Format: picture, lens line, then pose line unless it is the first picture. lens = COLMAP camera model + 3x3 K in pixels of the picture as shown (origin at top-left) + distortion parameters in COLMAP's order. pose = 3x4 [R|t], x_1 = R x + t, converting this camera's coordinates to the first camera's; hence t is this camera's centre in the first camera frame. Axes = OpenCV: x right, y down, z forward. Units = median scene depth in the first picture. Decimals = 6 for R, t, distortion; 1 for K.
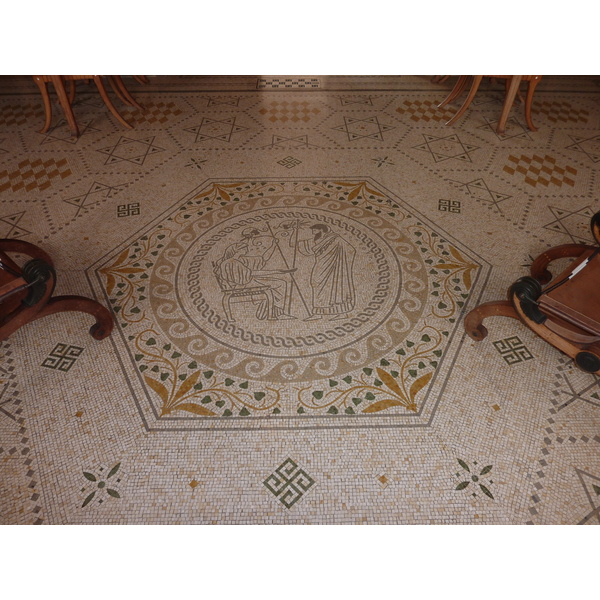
lens RADIAL K [[464.0, 0, 298.7], [0, 464.0, 299.4], [0, 0, 1]] dist [-0.043330, -0.000716]
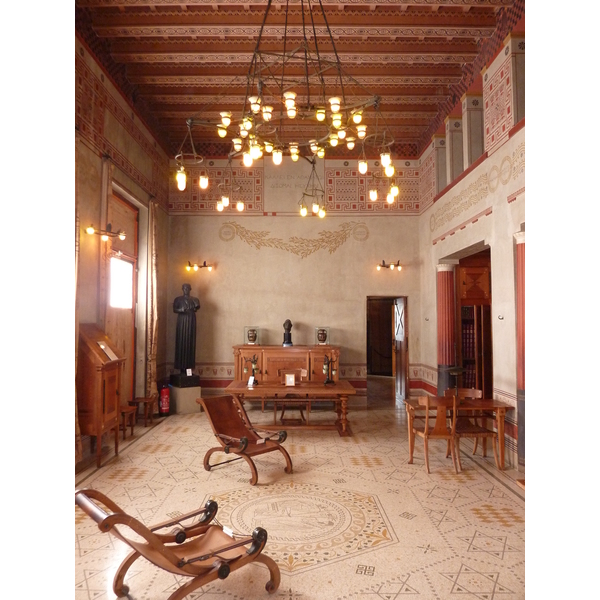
lens RADIAL K [[464.0, 0, 299.4], [0, 464.0, 299.9], [0, 0, 1]] dist [-0.043330, -0.000716]
pose [[-0.015025, -0.049248, -0.998674, 1.668301], [-0.709551, 0.704244, -0.024053, -0.586429], [0.704494, 0.708248, -0.045525, 0.449226]]
